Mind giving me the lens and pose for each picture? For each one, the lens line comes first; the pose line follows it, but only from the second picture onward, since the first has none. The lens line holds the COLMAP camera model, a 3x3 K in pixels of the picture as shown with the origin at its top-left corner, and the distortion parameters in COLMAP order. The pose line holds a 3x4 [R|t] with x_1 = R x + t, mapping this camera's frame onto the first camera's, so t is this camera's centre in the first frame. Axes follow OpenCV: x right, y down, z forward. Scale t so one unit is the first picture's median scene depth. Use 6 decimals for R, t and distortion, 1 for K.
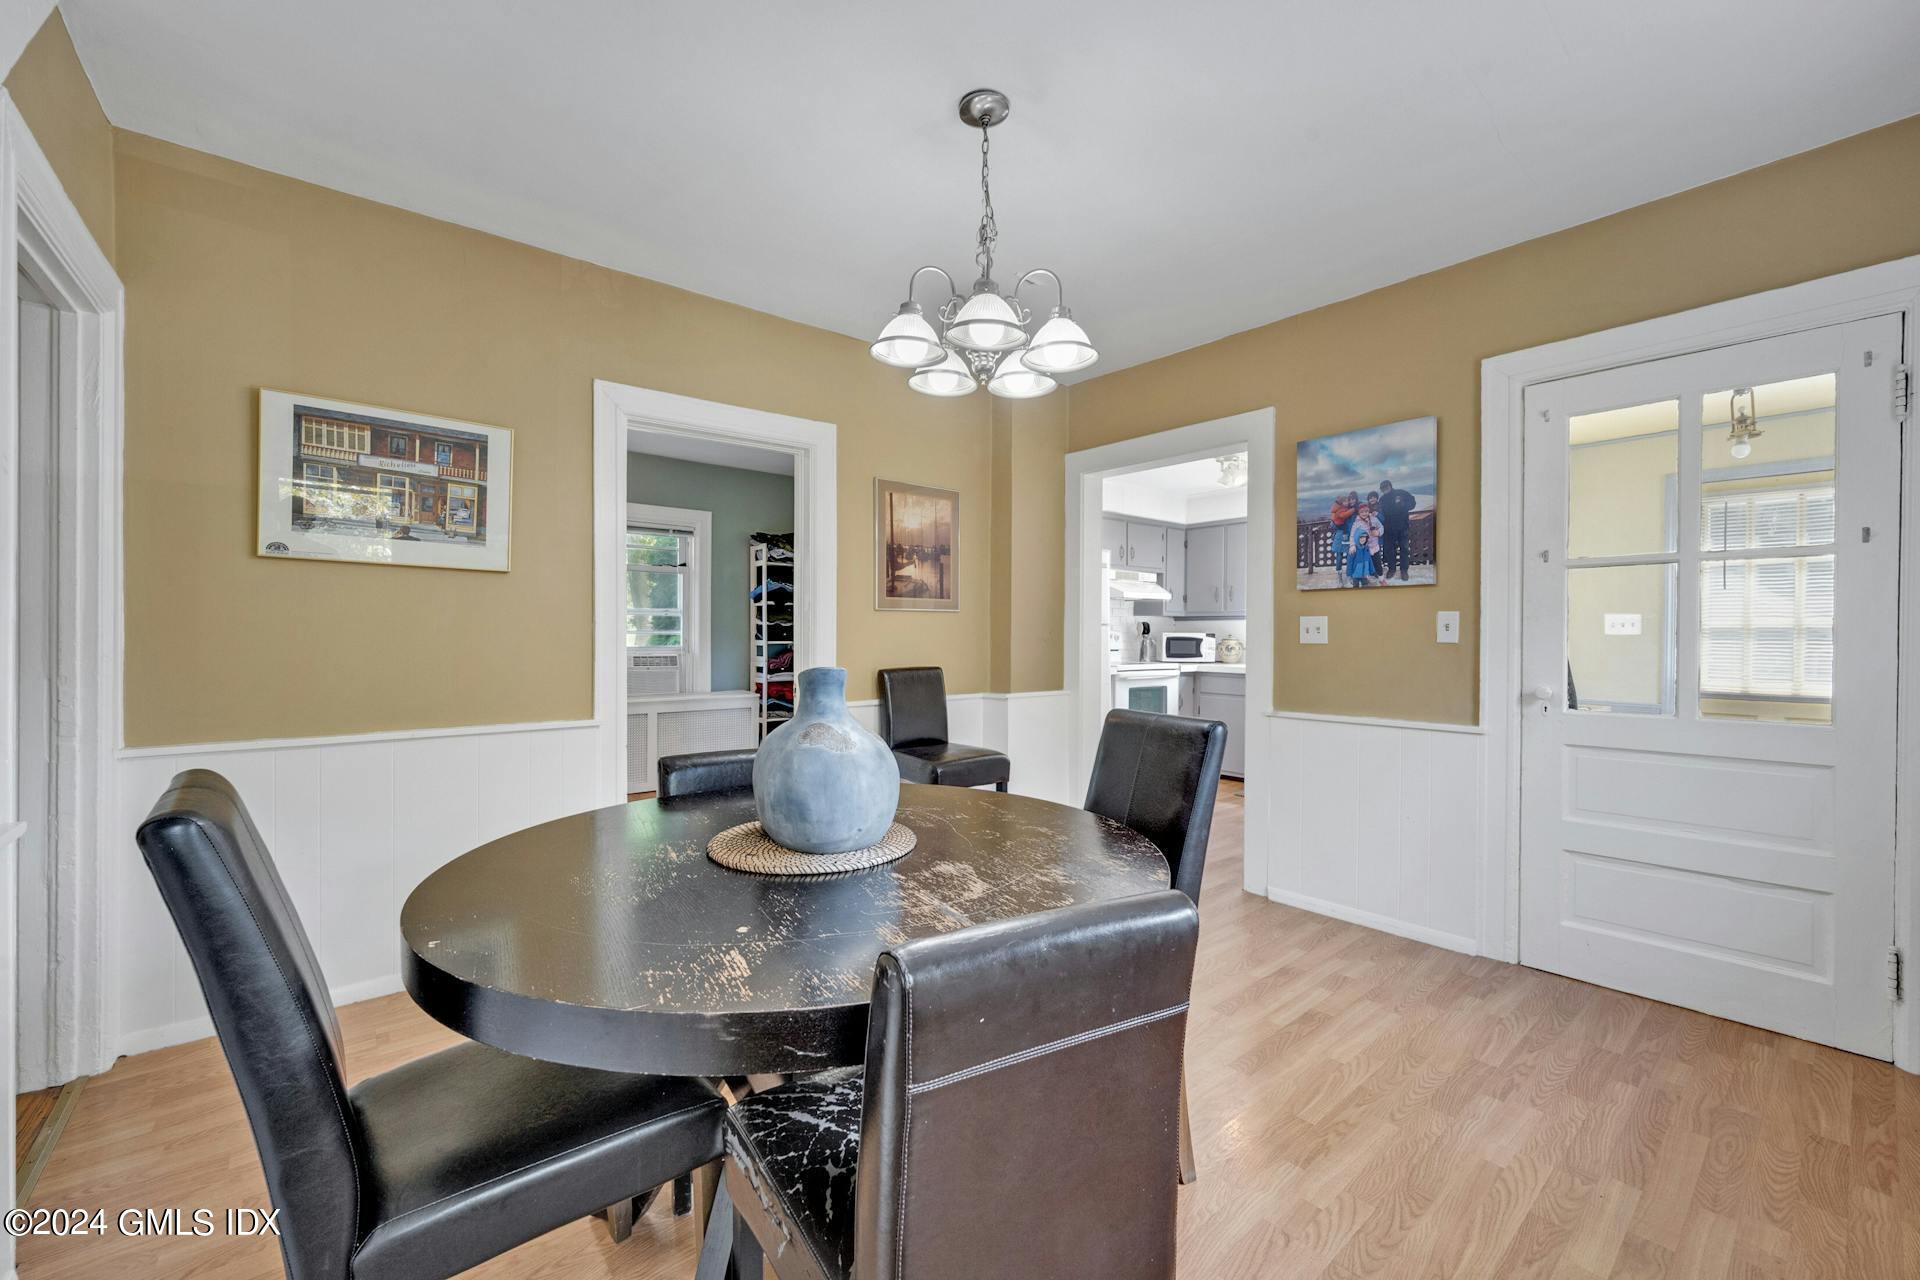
lens RADIAL K [[750.9, 0, 959.1], [0, 750.9, 639.3], [0, 0, 1]] dist [-0.000374, -0.000056]
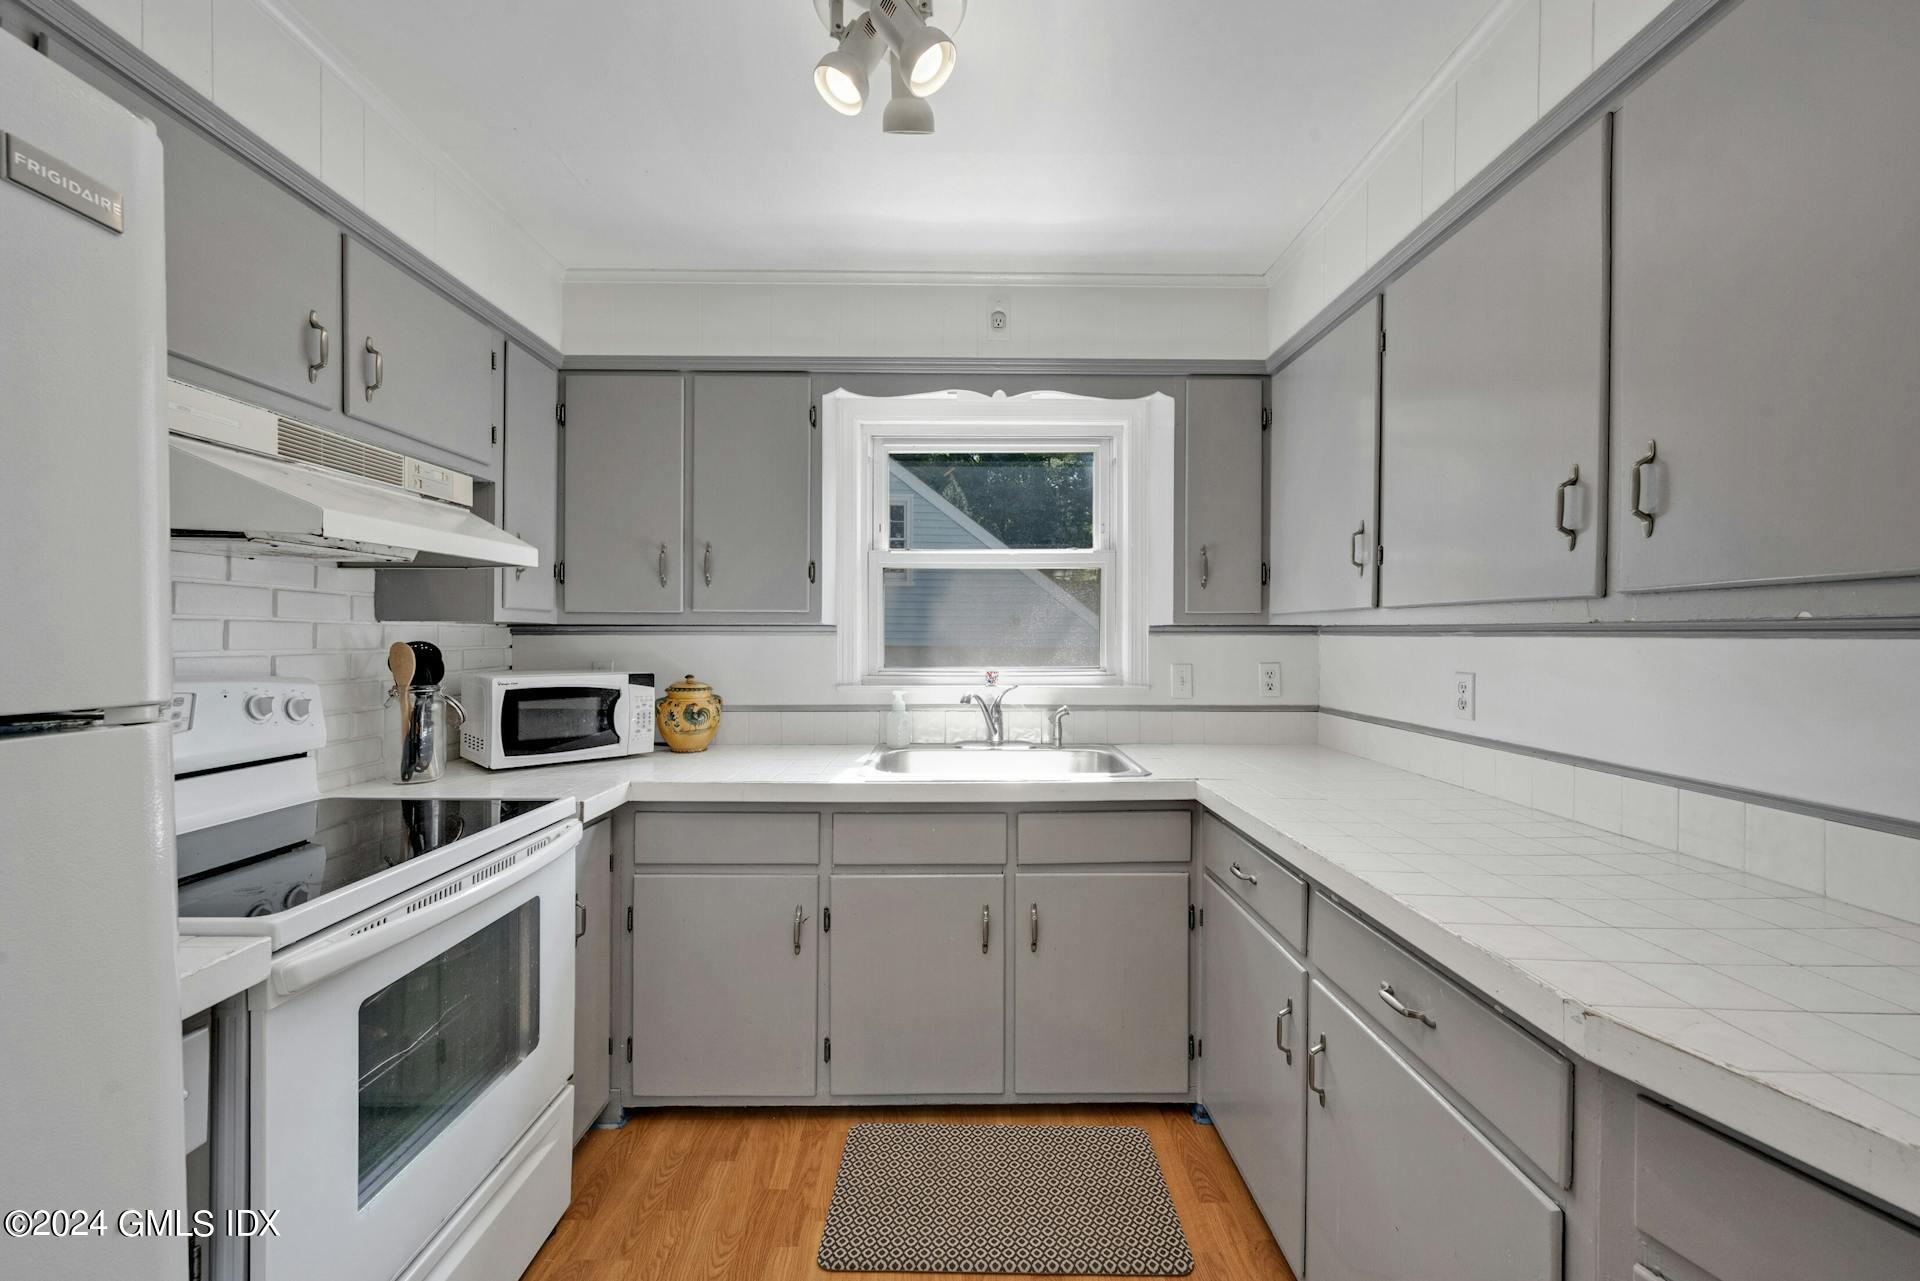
lens RADIAL K [[750.9, 0, 956.5], [0, 750.9, 644.0], [0, 0, 1]] dist [-0.000374, -0.000056]
pose [[0.630851, -0.003868, 0.775894, 0.153462], [0.000568, 0.999990, 0.004523, -0.023489], [-0.775904, -0.002413, 0.630847, 0.660431]]
